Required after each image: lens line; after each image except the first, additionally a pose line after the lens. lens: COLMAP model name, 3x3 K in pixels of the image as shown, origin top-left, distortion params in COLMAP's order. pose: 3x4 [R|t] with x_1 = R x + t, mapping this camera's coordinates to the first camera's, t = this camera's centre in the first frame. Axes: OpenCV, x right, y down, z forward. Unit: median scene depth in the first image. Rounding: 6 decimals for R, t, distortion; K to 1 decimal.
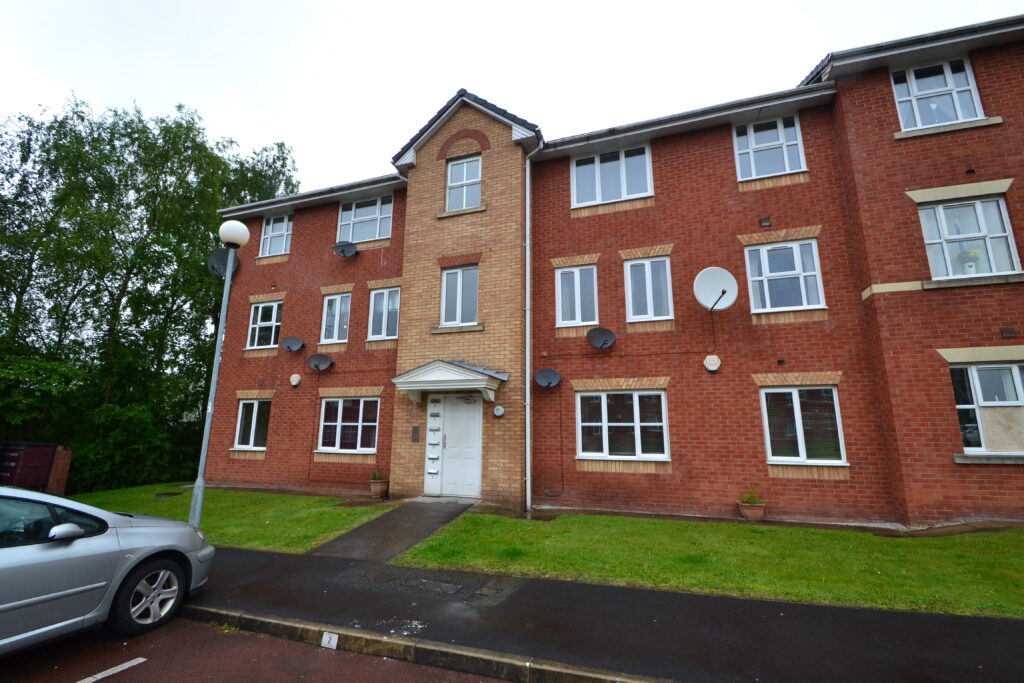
lens RADIAL K [[460.5, 0, 508.8], [0, 460.5, 342.5], [0, 0, 1]] dist [-0.004401, -0.007063]
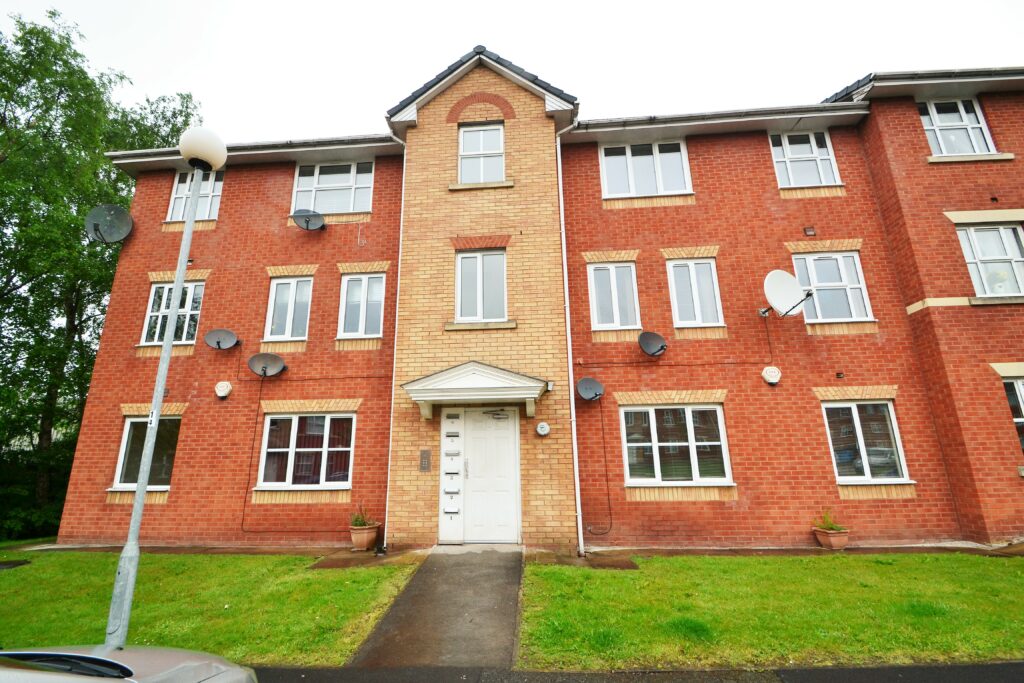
lens RADIAL K [[460.5, 0, 513.5], [0, 460.5, 341.2], [0, 0, 1]] dist [-0.004401, -0.007063]
pose [[0.964969, 0.046757, 0.258163, -0.268941], [-0.030747, 0.997365, -0.065709, 0.049665], [-0.260556, 0.055469, 0.963864, 0.229288]]
